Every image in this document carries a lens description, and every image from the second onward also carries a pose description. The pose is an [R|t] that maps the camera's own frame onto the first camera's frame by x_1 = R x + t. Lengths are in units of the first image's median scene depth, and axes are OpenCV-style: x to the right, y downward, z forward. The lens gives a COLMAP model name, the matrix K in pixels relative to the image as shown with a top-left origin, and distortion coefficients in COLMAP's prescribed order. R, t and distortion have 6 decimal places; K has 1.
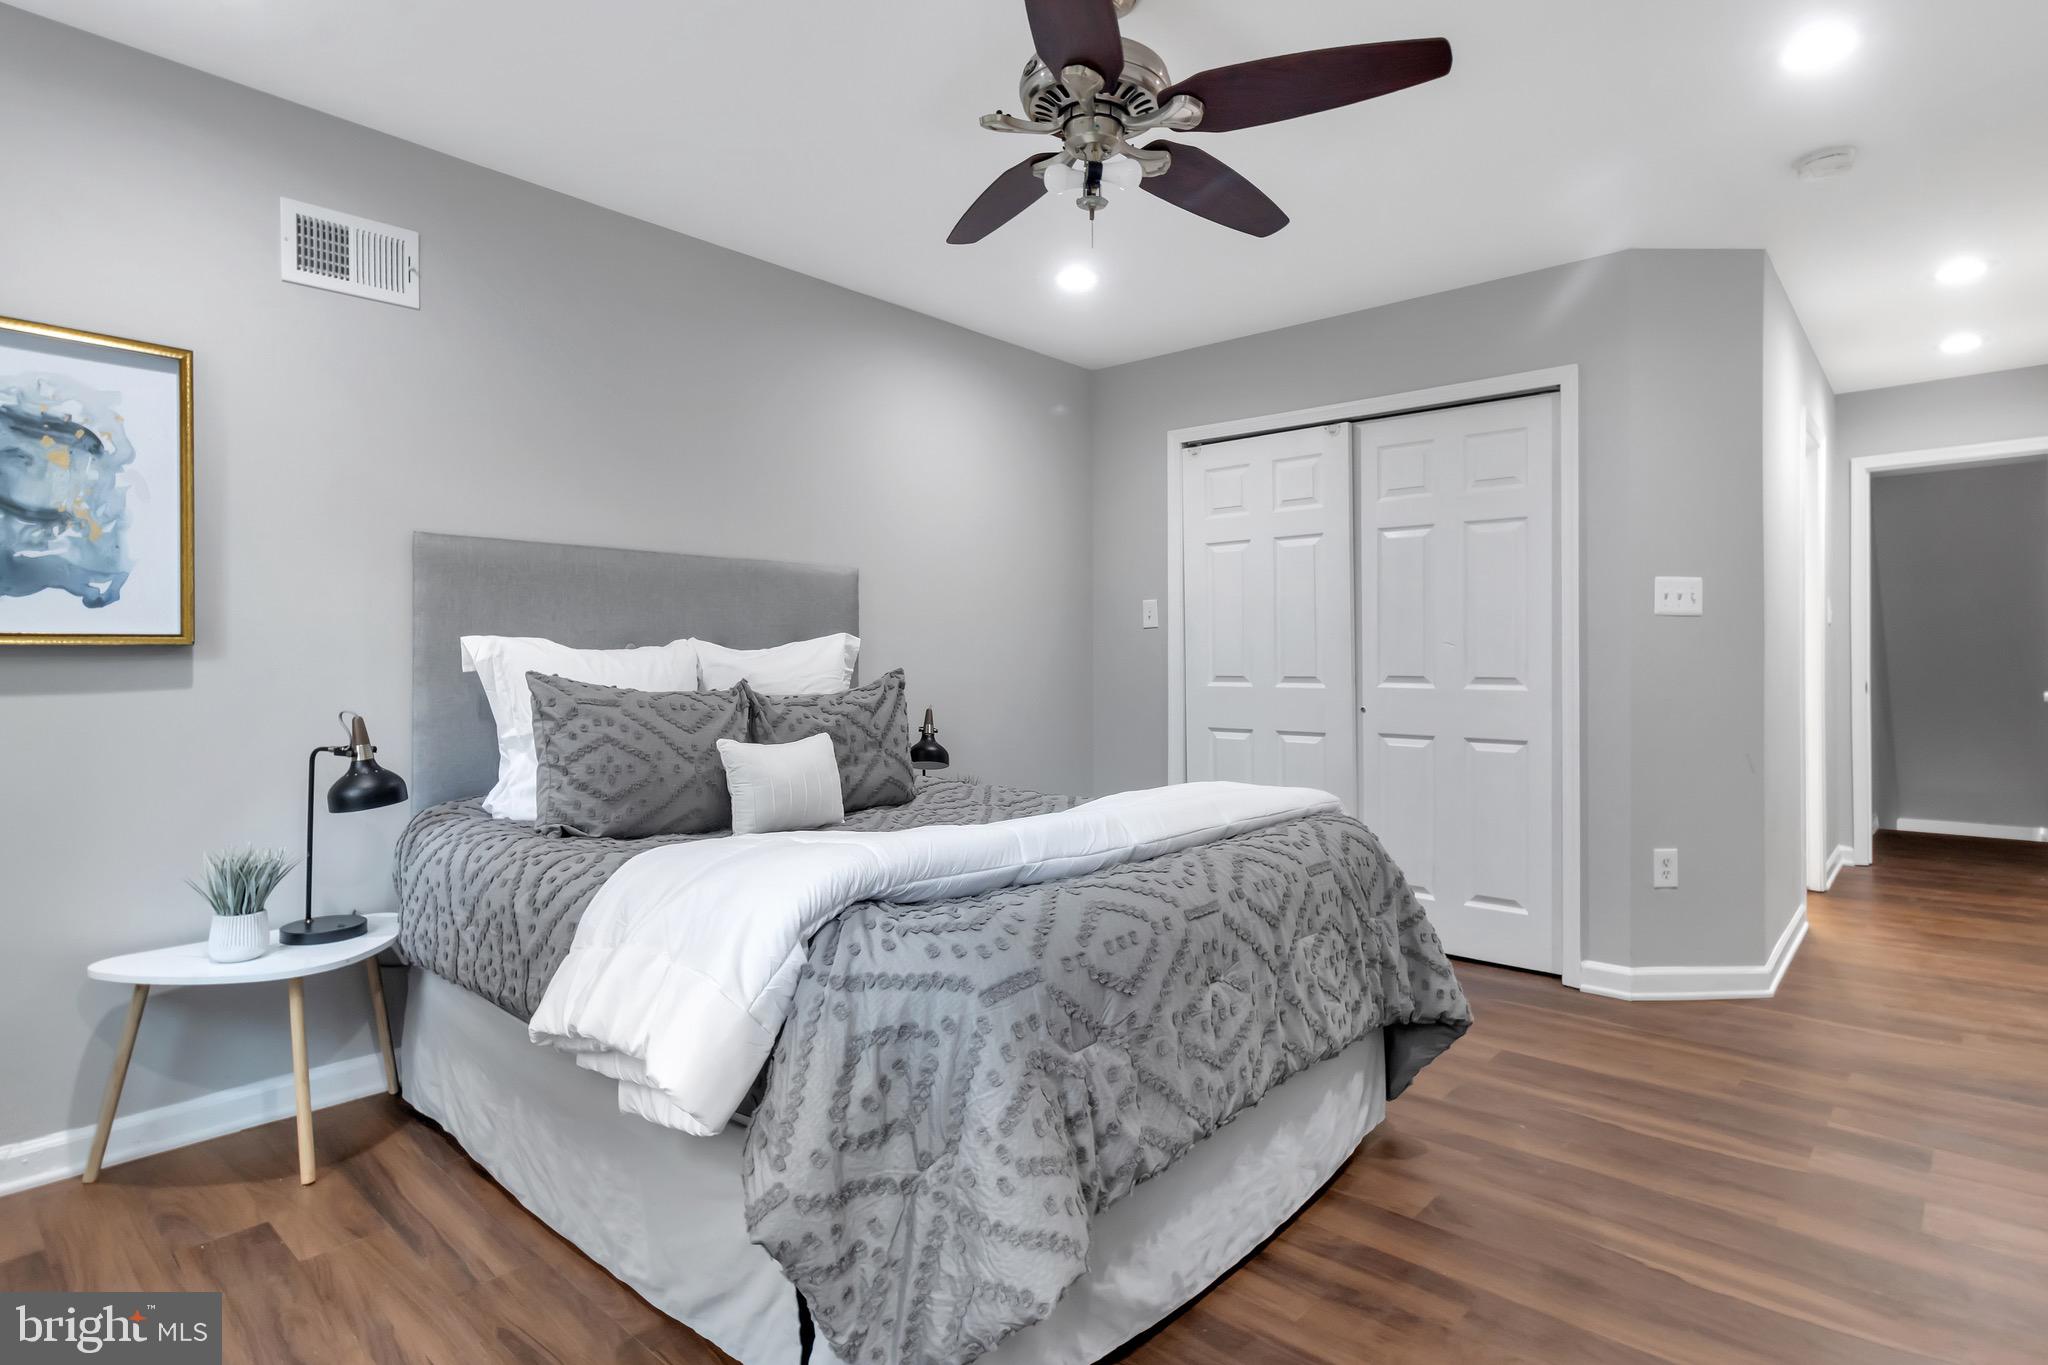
lens RADIAL K [[1001.7, 0, 1048.9], [0, 1001.7, 642.4], [0, 0, 1]] dist [0.000115, -0.000051]
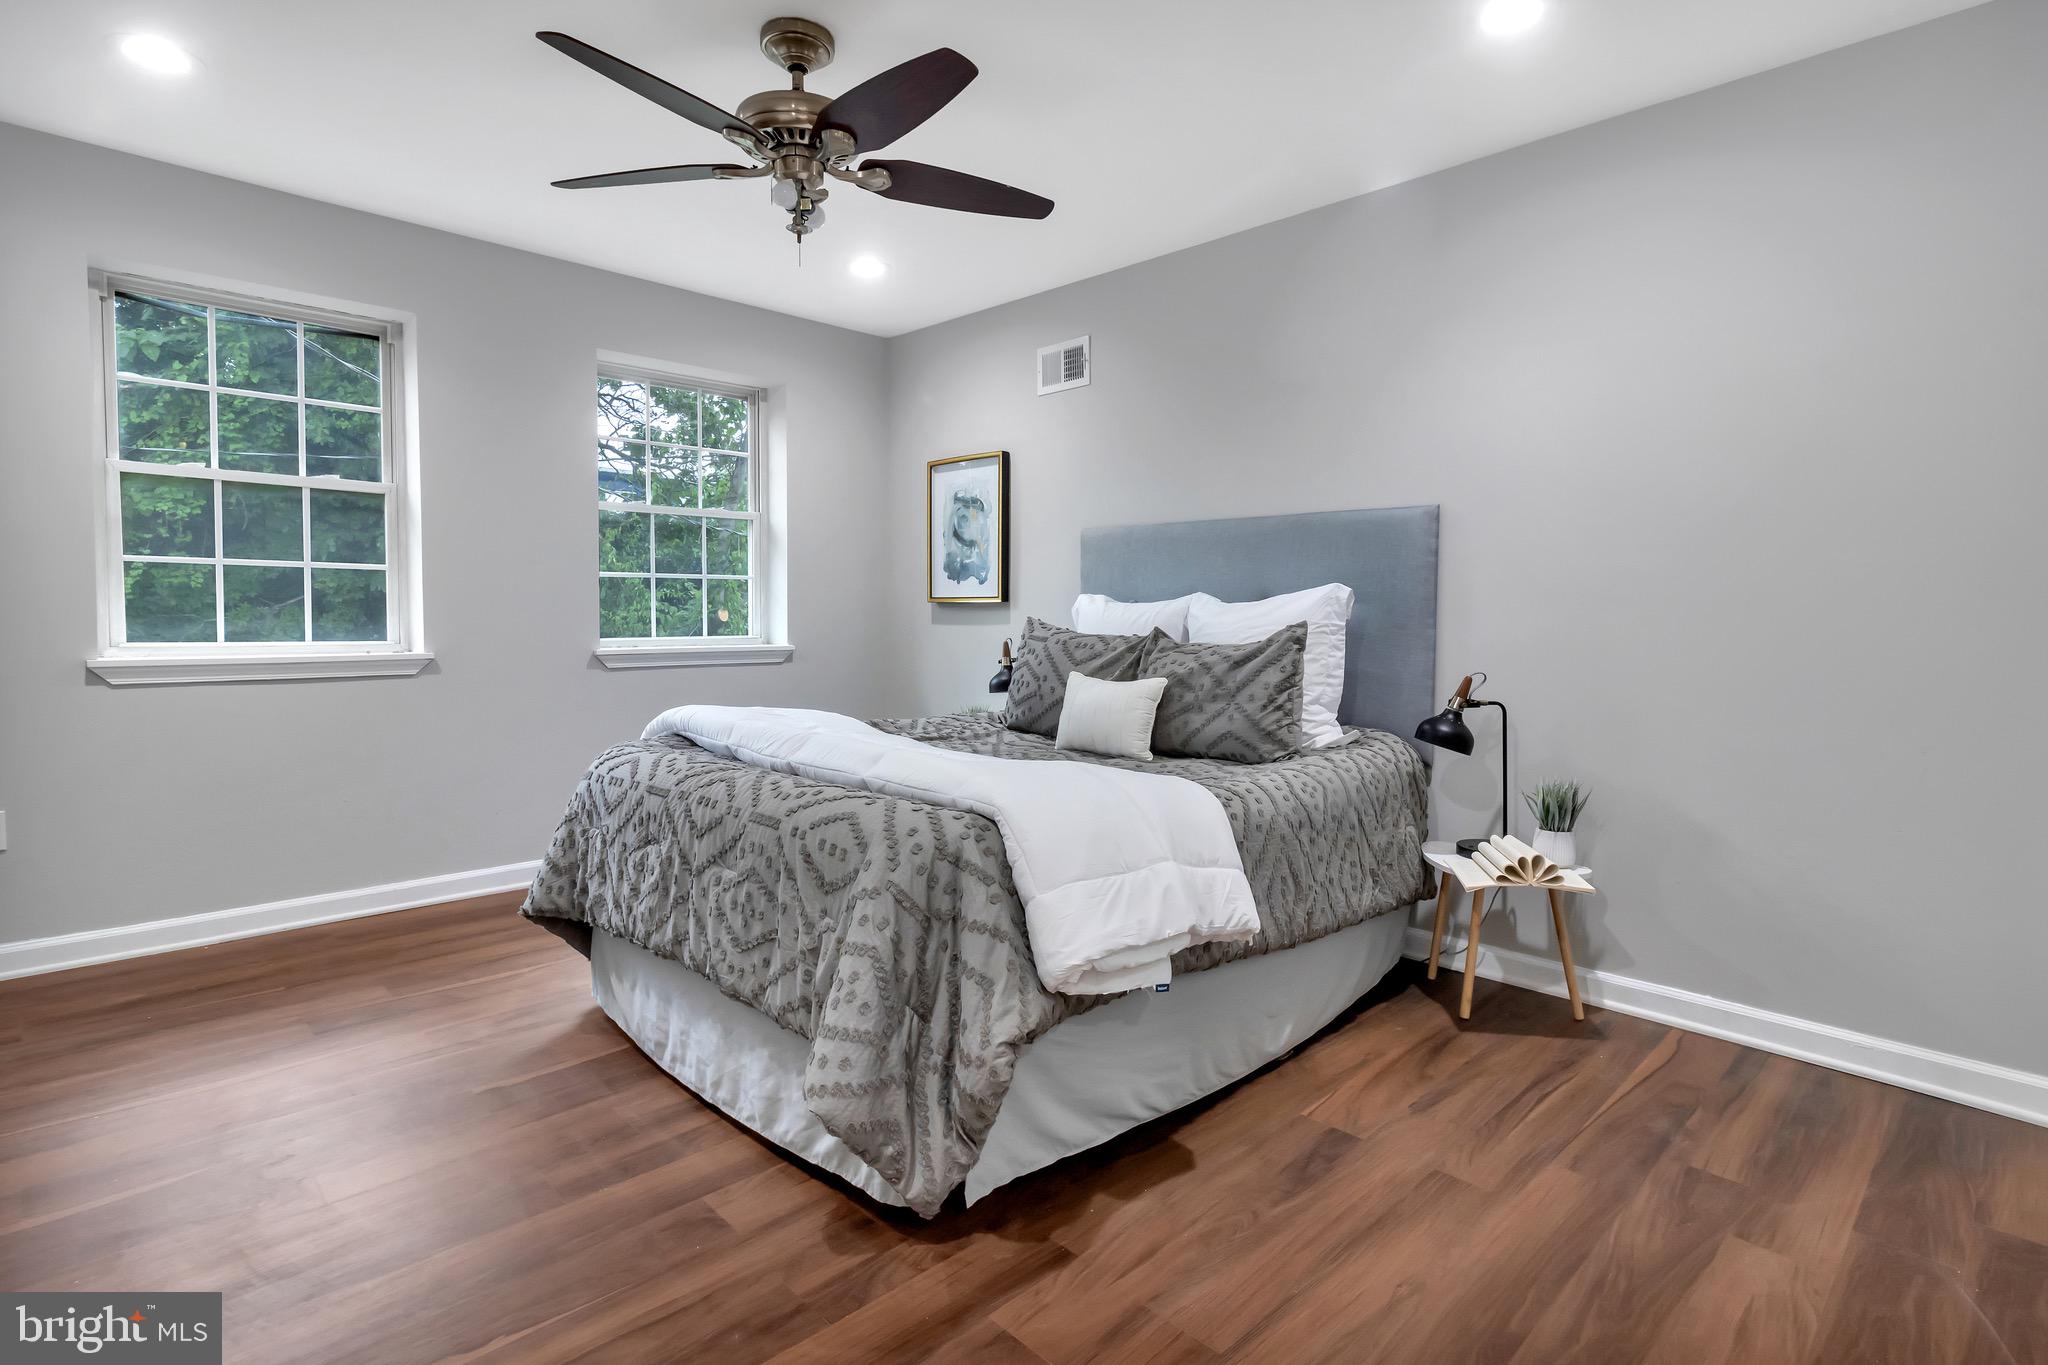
lens RADIAL K [[1001.7, 0, 1048.9], [0, 1001.7, 642.4], [0, 0, 1]] dist [0.000115, -0.000051]
pose [[-0.062504, 0.027950, -0.997653, 1.145602], [0.004274, 0.999606, 0.027737, 0.029485], [0.998036, -0.002530, -0.062599, 1.260998]]
